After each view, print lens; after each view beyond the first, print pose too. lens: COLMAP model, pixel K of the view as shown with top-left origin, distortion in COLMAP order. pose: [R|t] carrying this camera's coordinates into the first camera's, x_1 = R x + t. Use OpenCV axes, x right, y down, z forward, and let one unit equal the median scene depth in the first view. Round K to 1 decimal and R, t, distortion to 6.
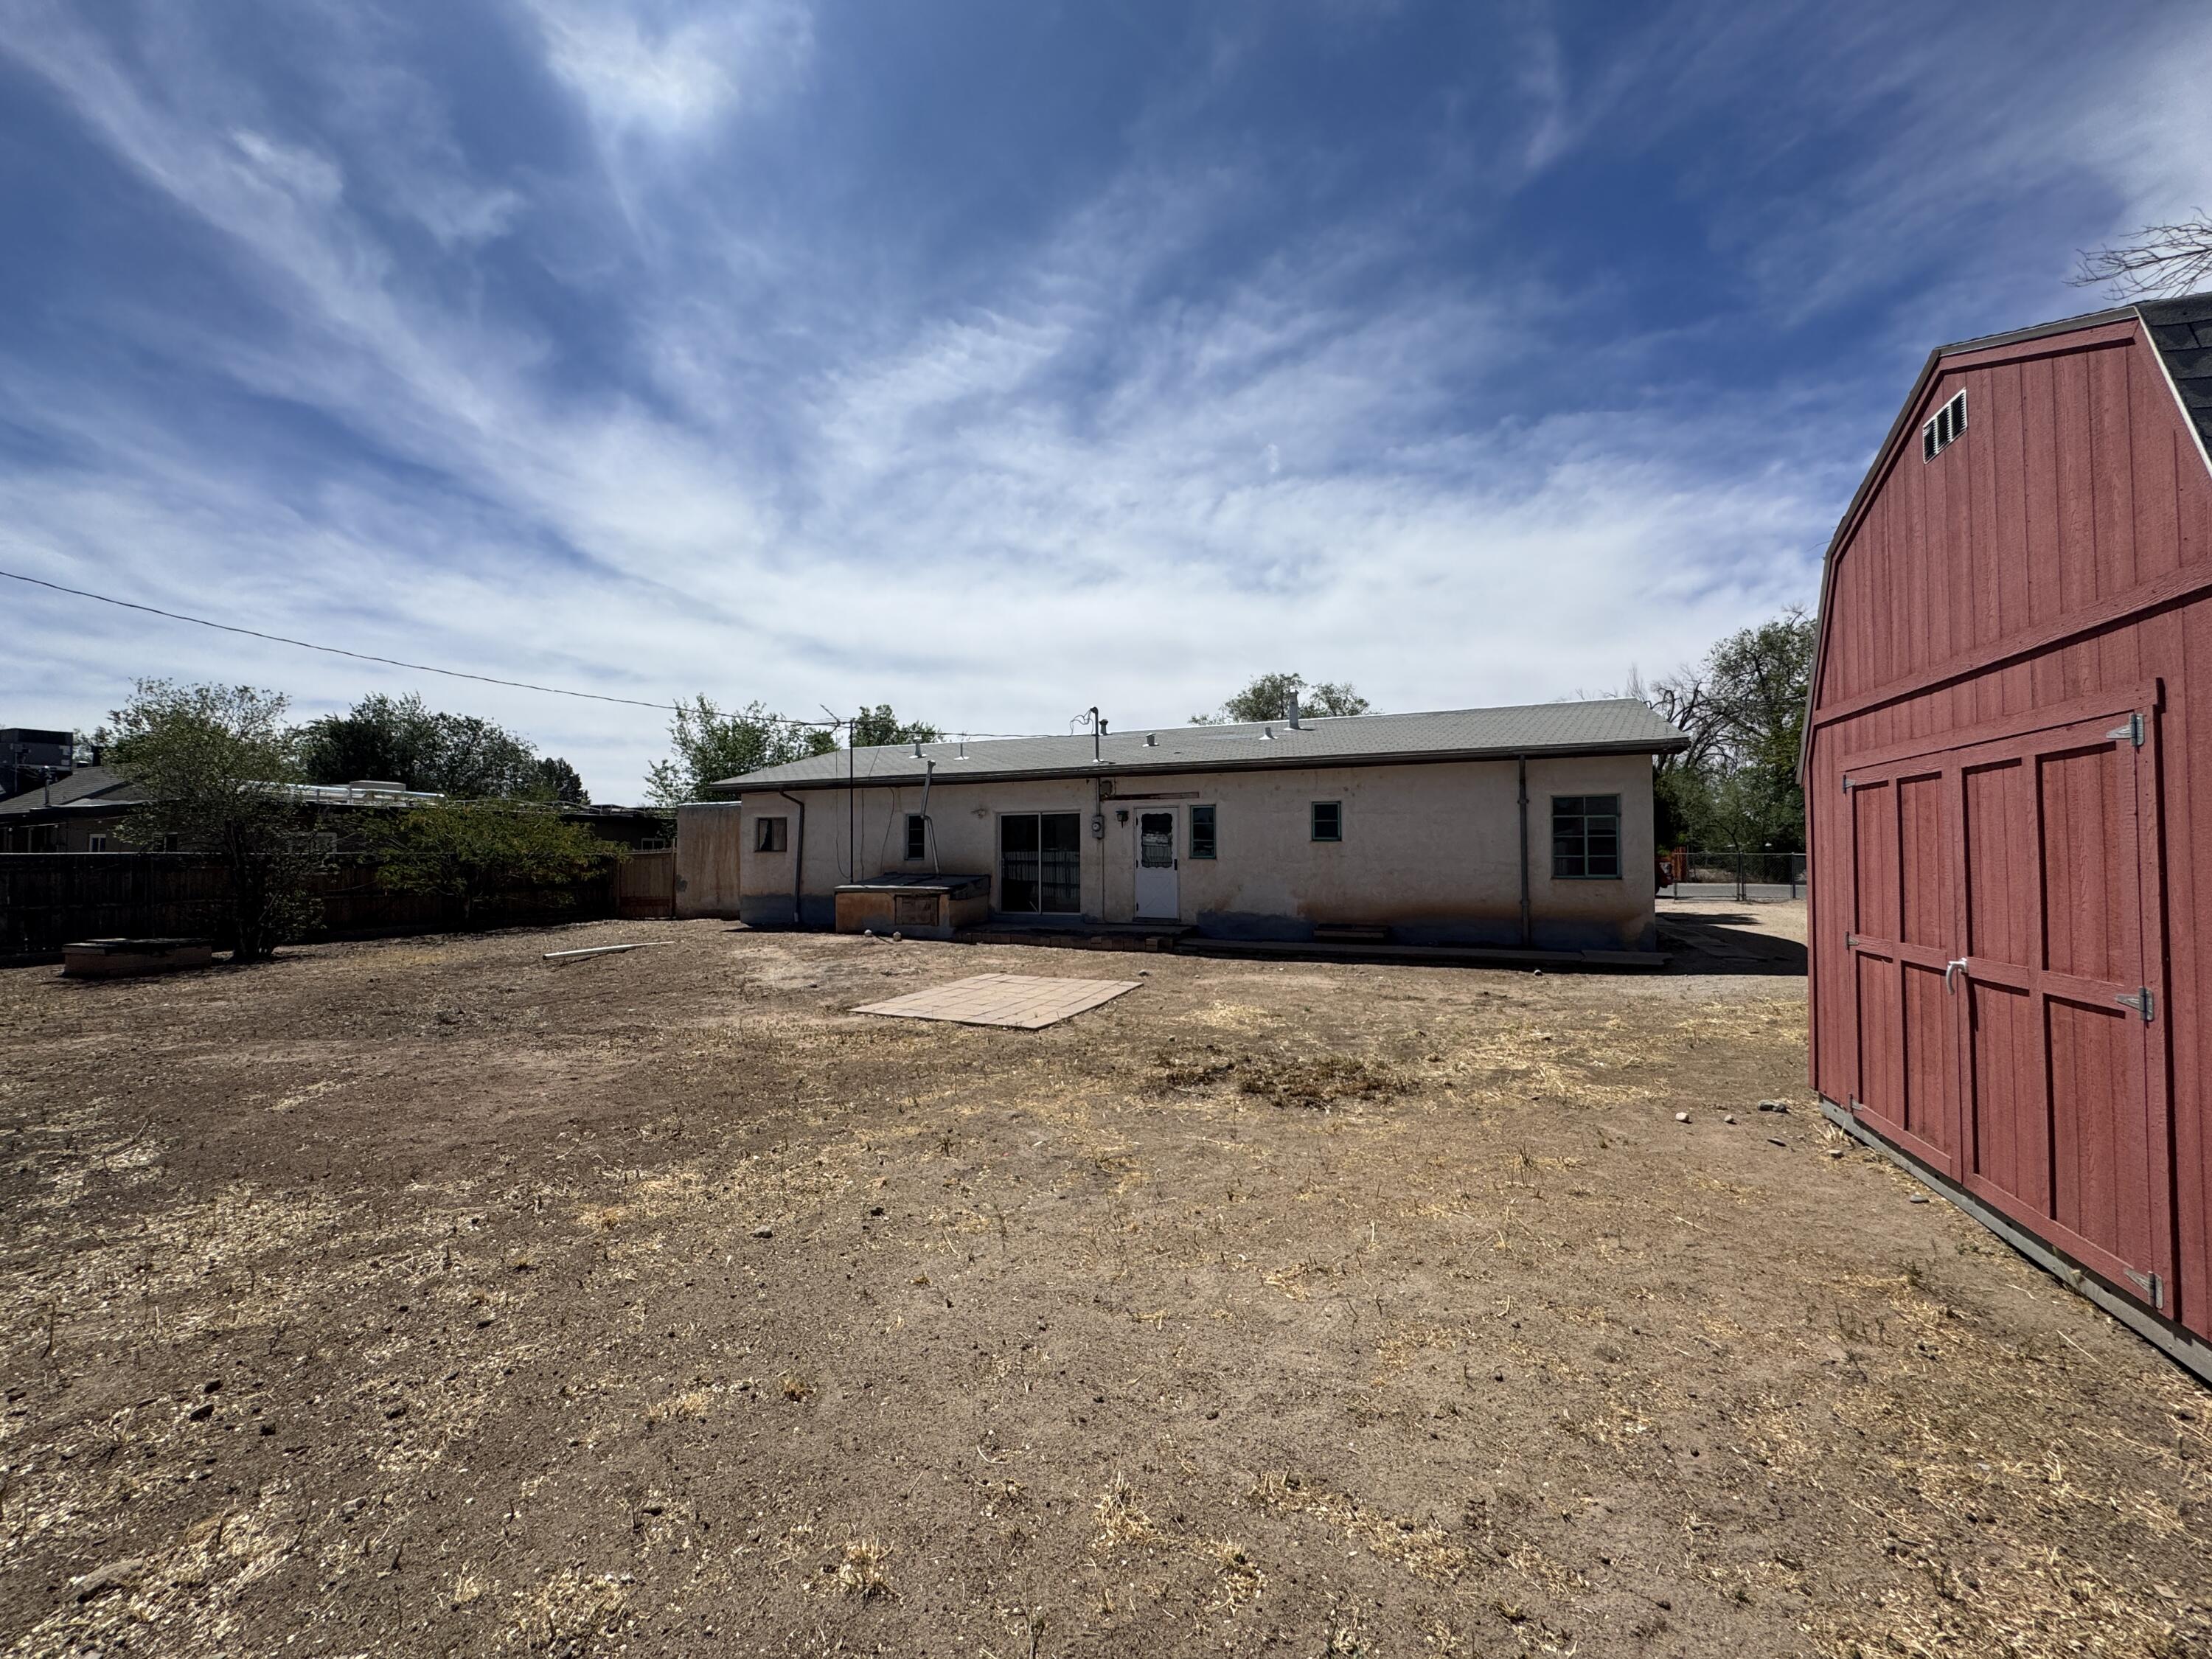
lens RADIAL K [[900.7, 0, 1106.0], [0, 900.7, 829.5], [0, 0, 1]] dist [-0.000655, -0.000259]
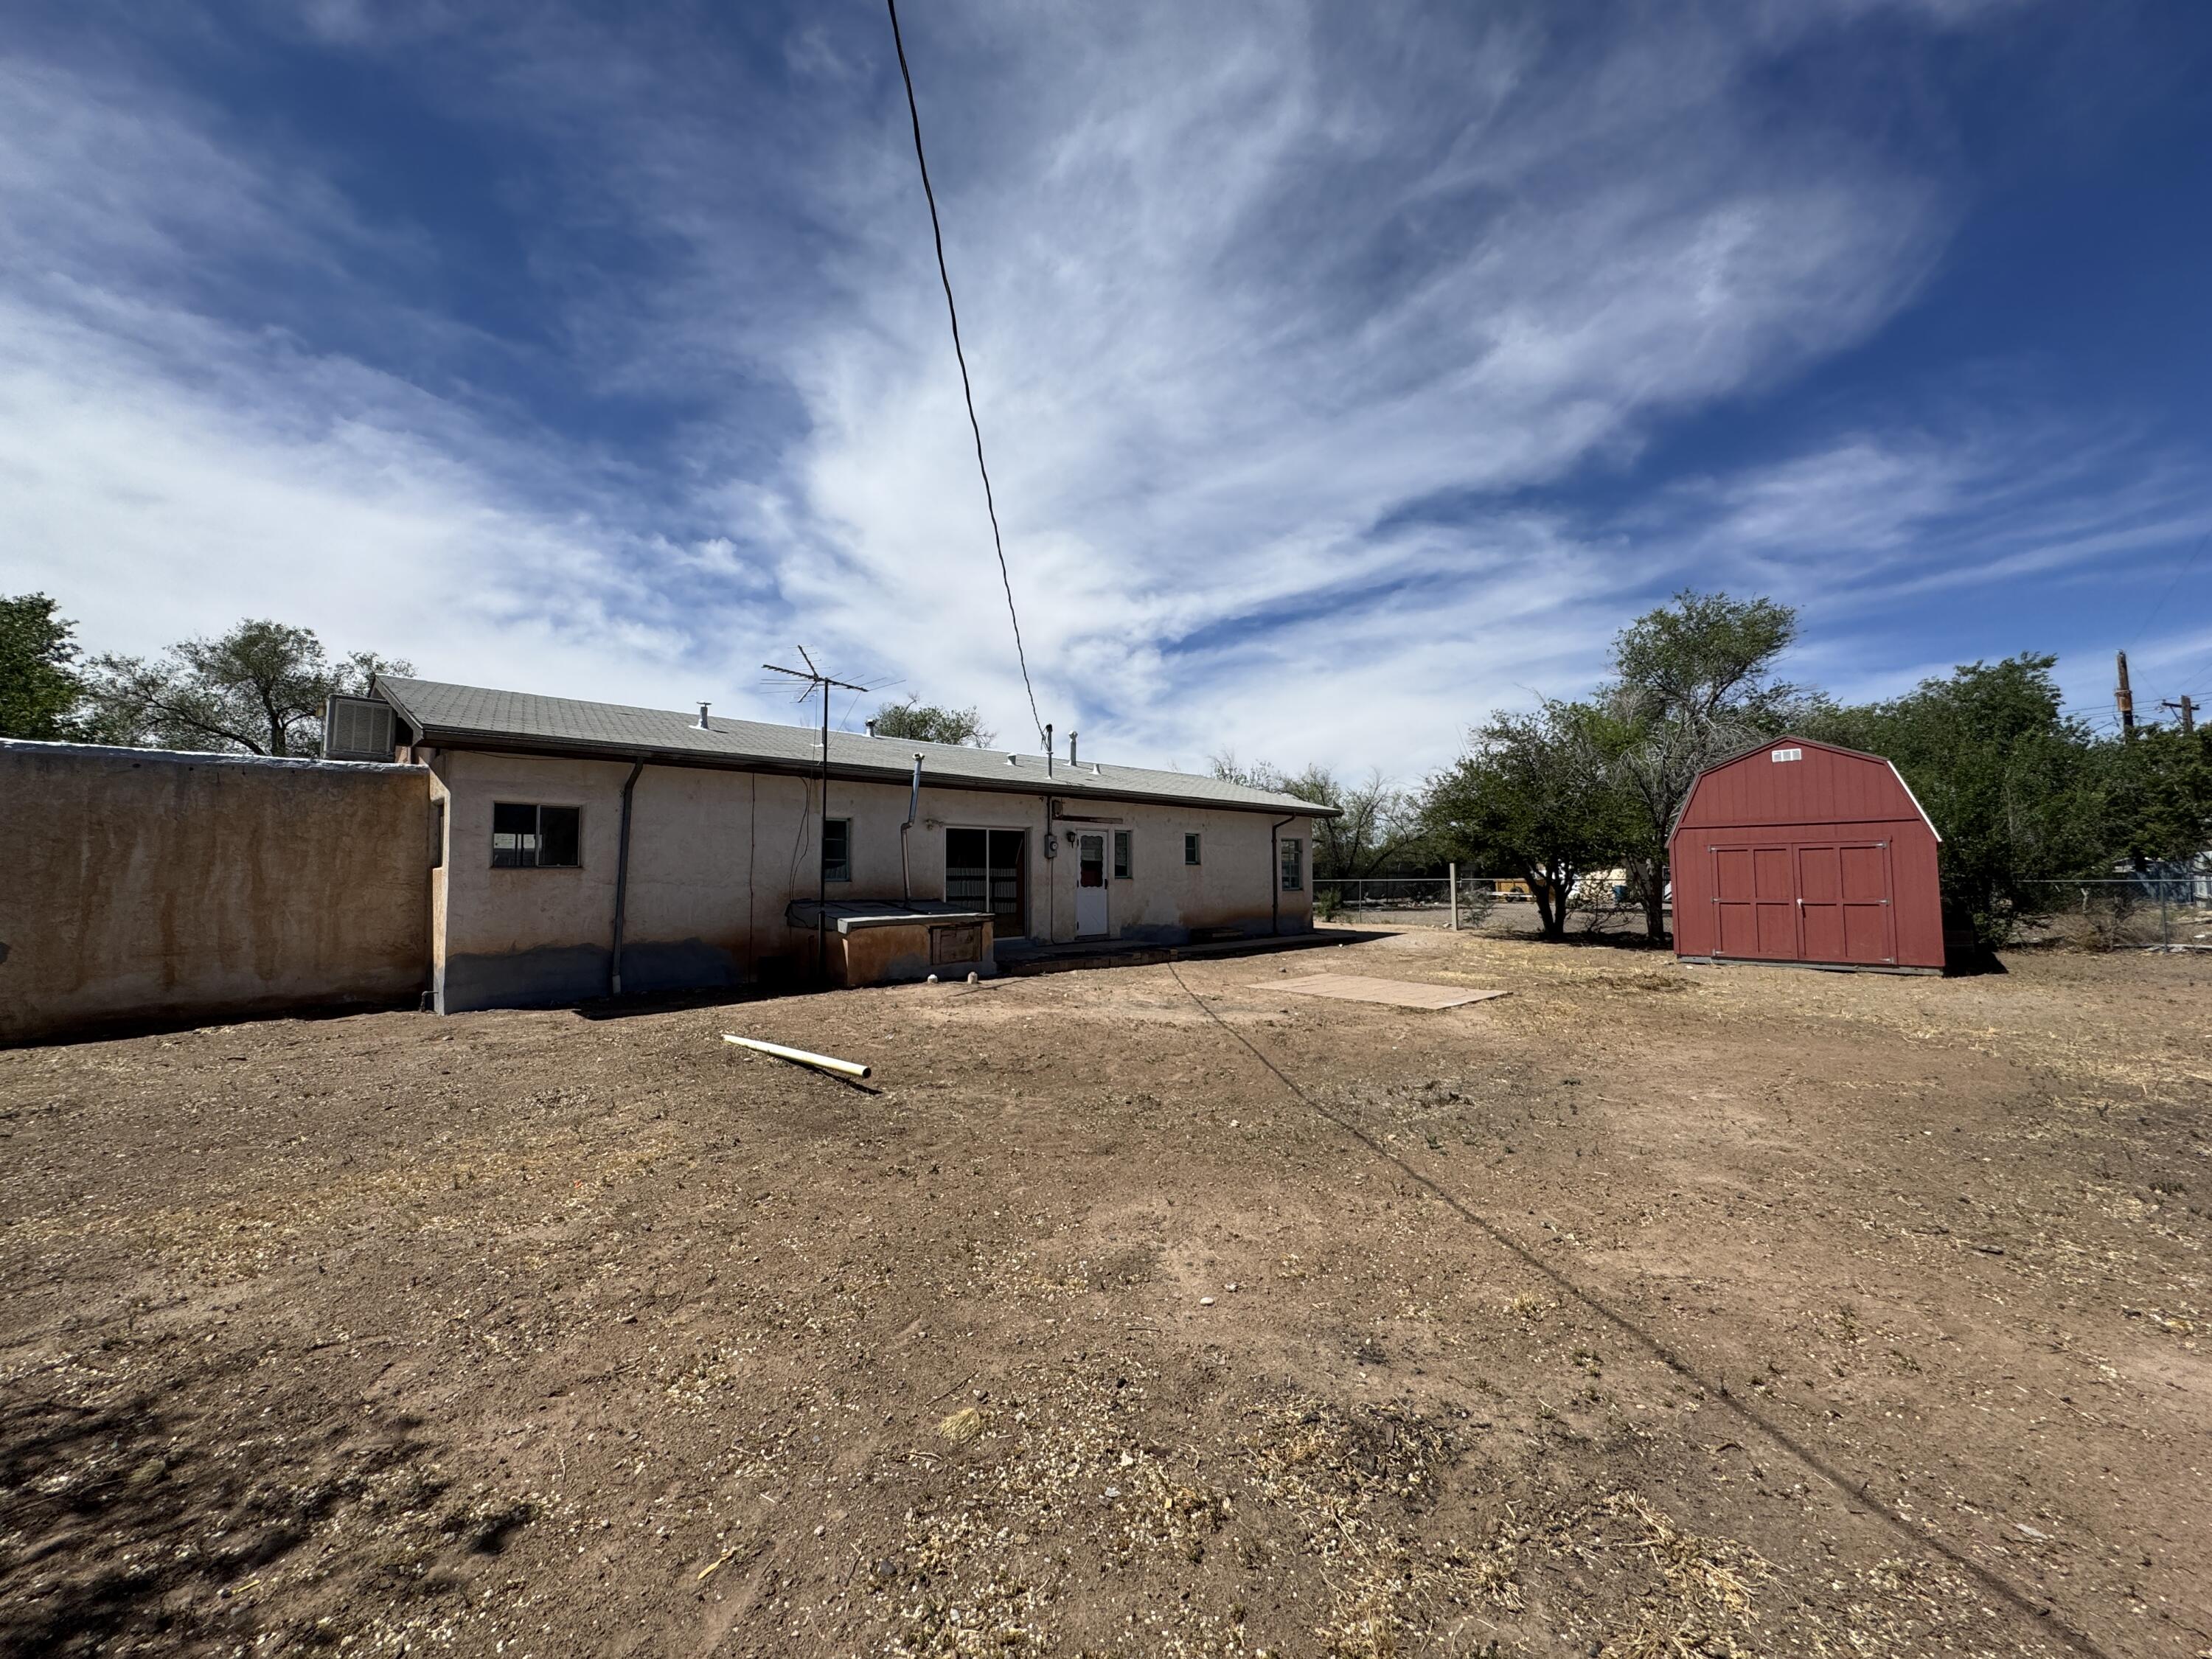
lens RADIAL K [[892.6, 0, 1106.5], [0, 892.6, 882.6], [0, 0, 1]] dist [0.017030, -0.000350]
pose [[0.372377, -0.004673, 0.928070, -0.746318], [-0.022652, 0.999644, 0.014122, 0.017937], [-0.927805, -0.026281, 0.372138, 0.490168]]
